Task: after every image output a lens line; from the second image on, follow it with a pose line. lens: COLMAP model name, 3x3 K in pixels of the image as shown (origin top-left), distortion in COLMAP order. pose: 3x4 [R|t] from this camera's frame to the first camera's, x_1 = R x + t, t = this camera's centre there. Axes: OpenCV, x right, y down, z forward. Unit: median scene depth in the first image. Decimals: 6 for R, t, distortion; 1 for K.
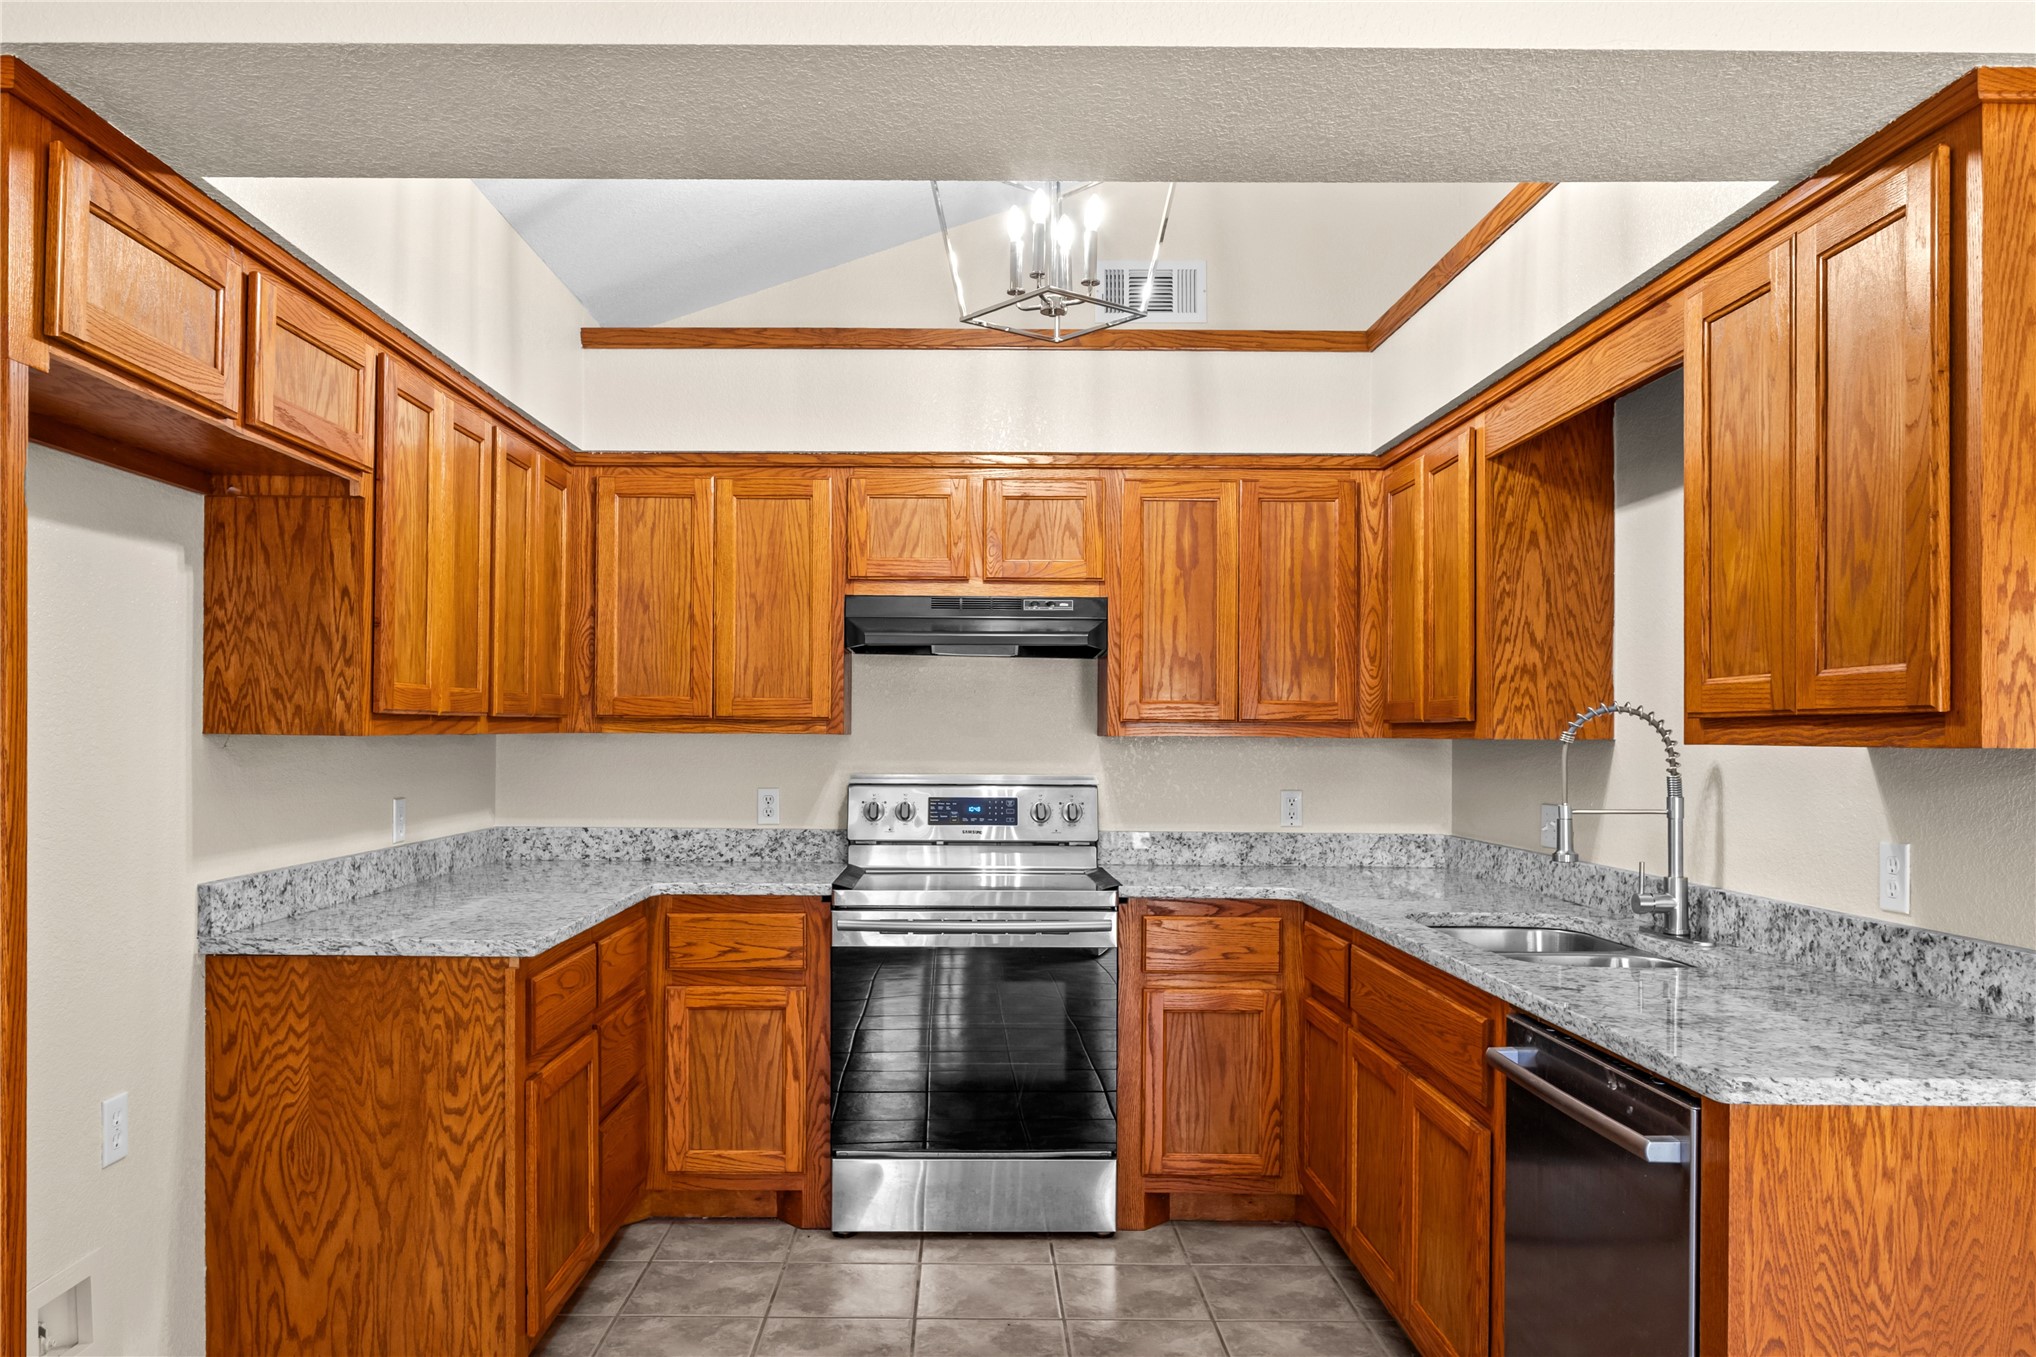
lens RADIAL K [[1369.2, 0, 940.6], [0, 1369.2, 728.0], [0, 0, 1]] dist [-0.010543, 0.010258]
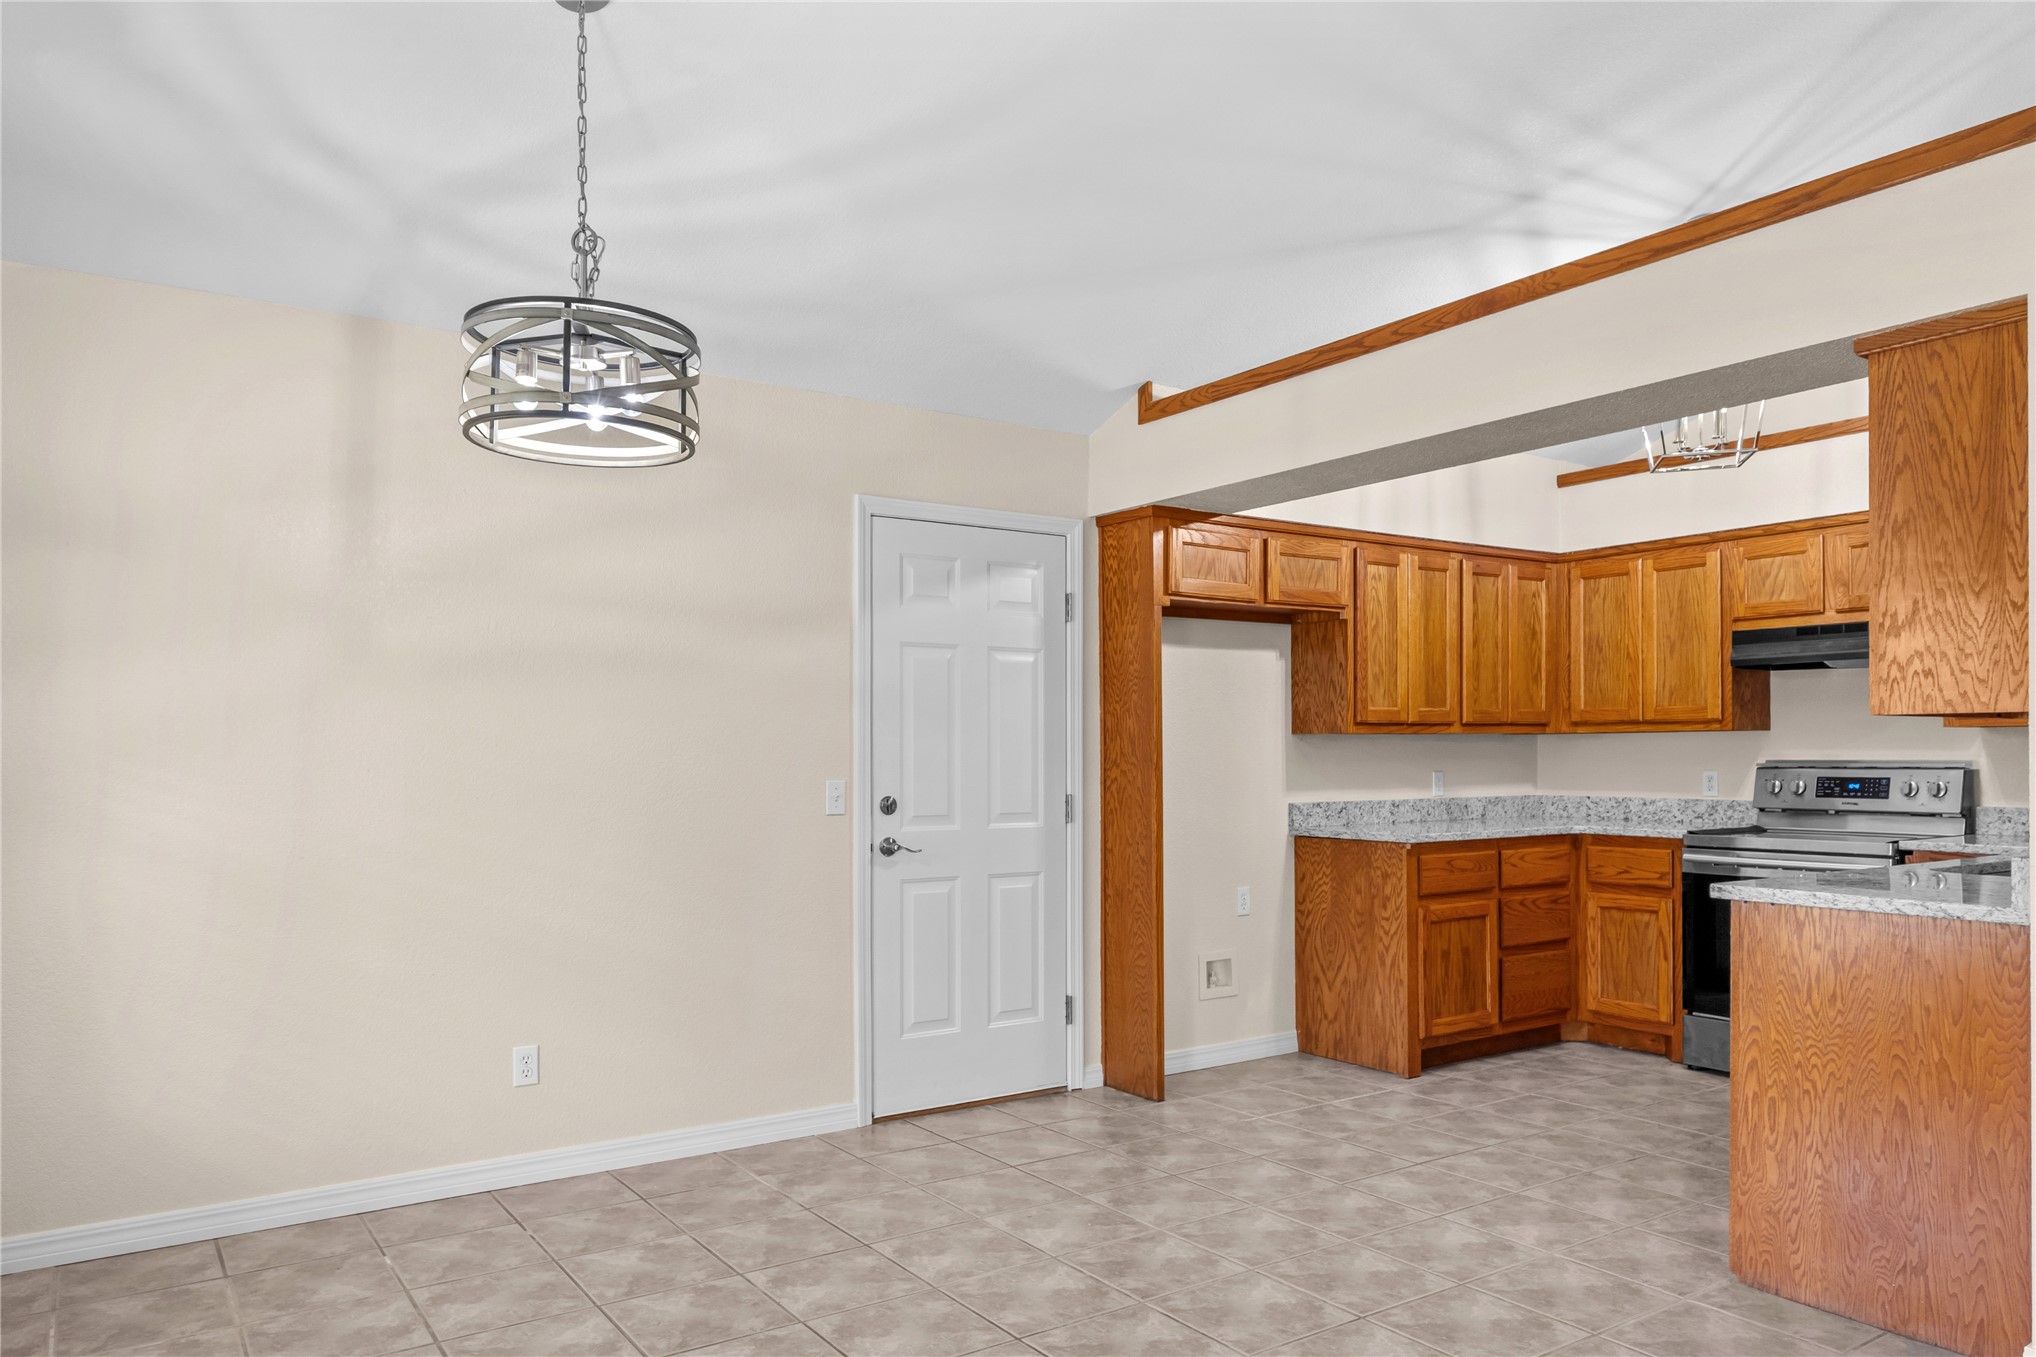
lens RADIAL K [[1369.2, 0, 1015.7], [0, 1369.2, 758.7], [0, 0, 1]] dist [-0.010543, 0.010258]
pose [[0.563452, -0.005846, -0.826128, 0.734447], [0.012212, 0.999925, 0.001253, 0.025209], [0.826059, -0.010795, 0.563480, -0.429012]]
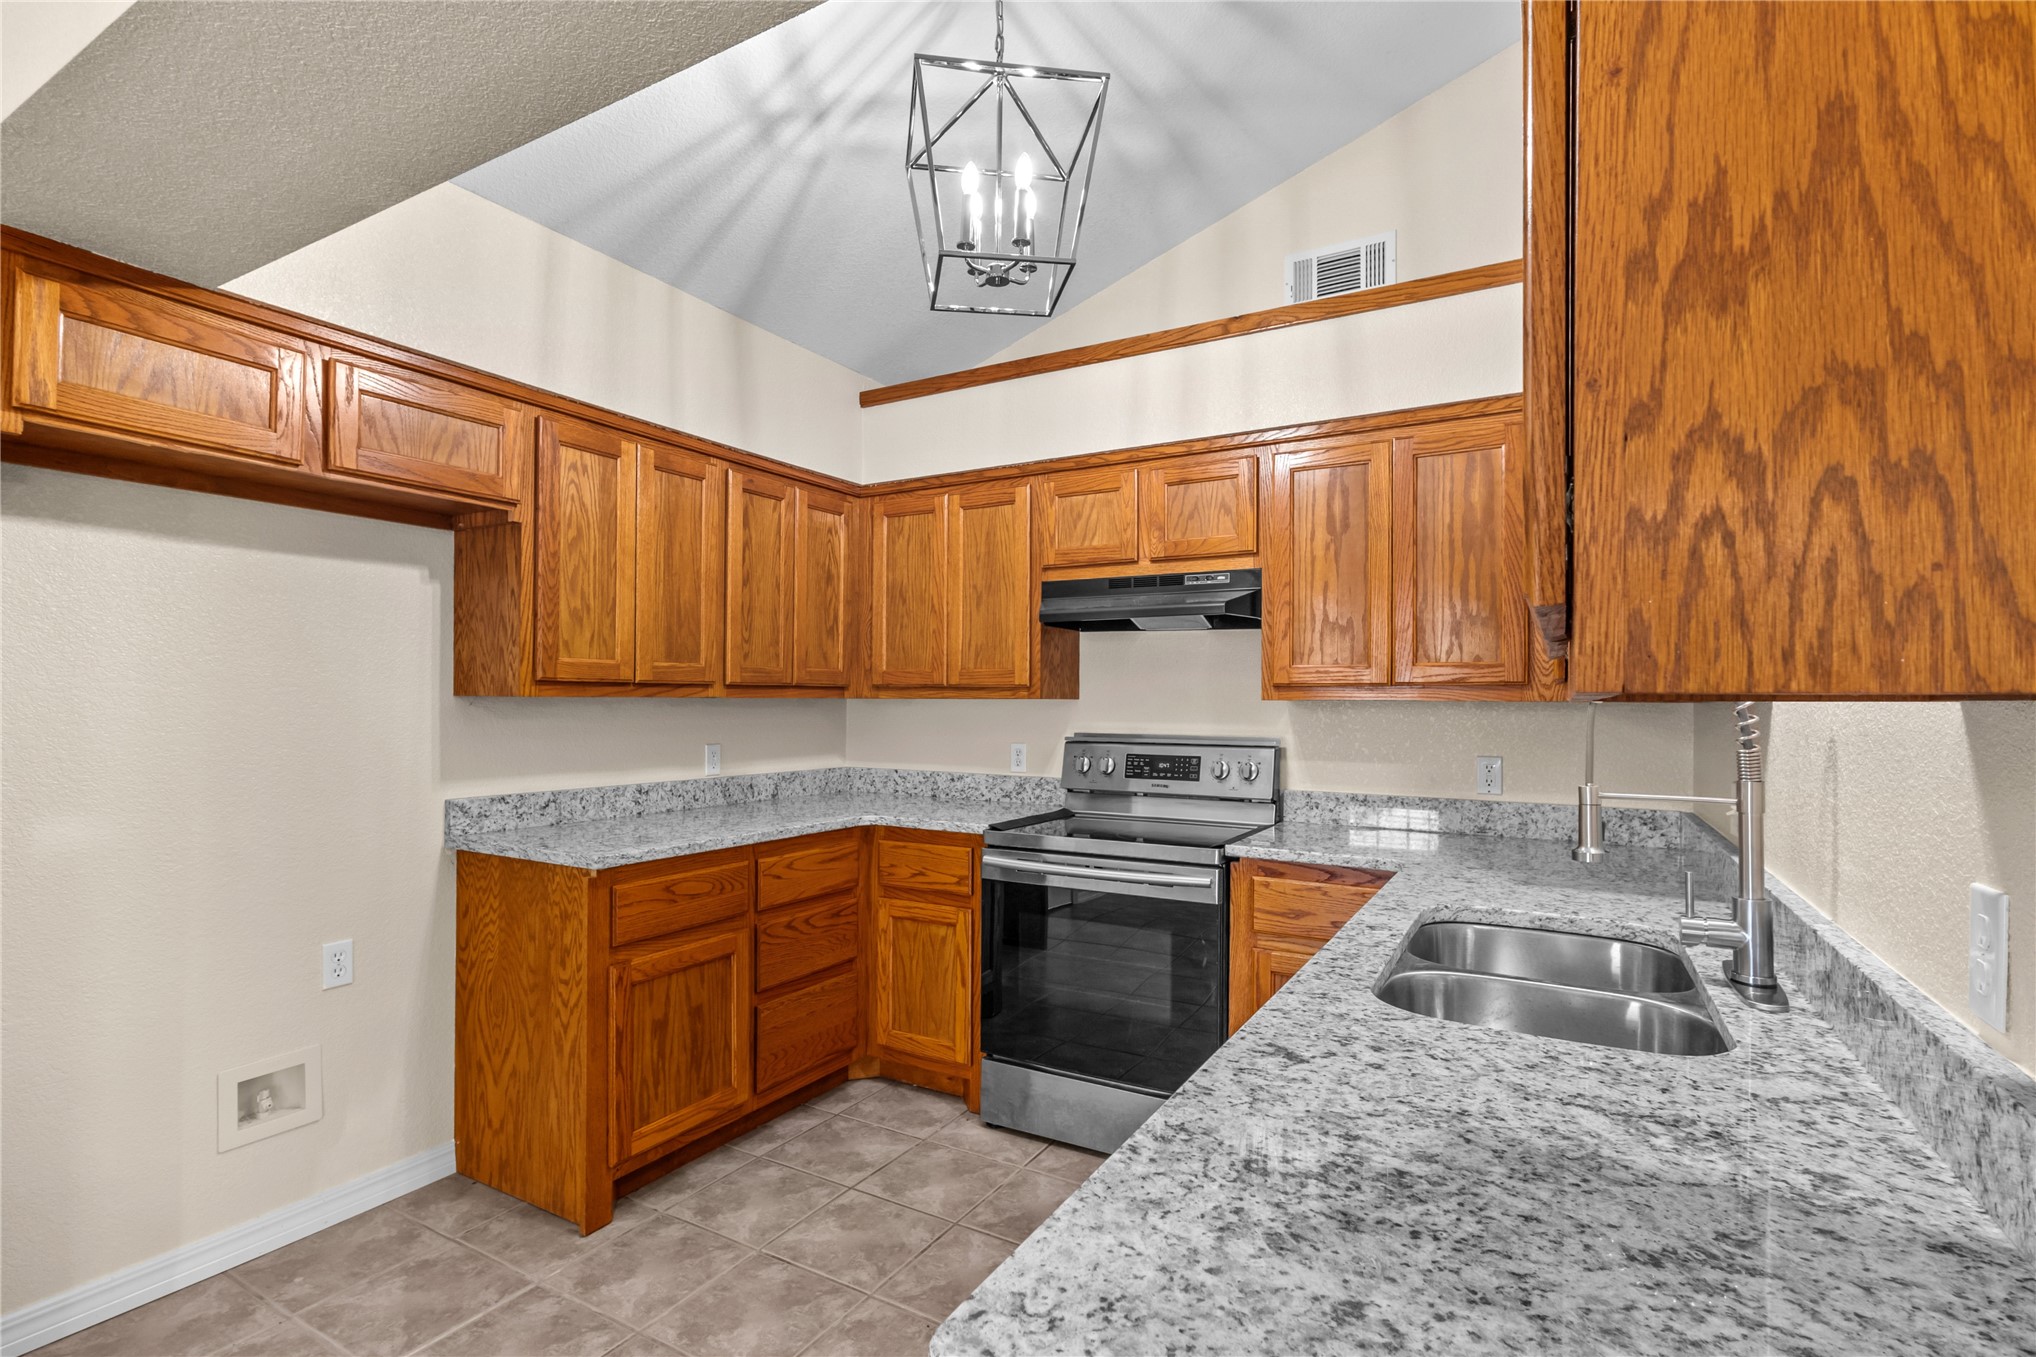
lens RADIAL K [[952.5, 0, 1026.1], [0, 952.5, 697.4], [0, 0, 1]] dist [0.003016, 0.001327]
pose [[0.872068, -0.003095, -0.489375, 0.353517], [0.001192, 0.999990, -0.004202, 0.007533], [0.489384, 0.003081, 0.872063, 0.300511]]
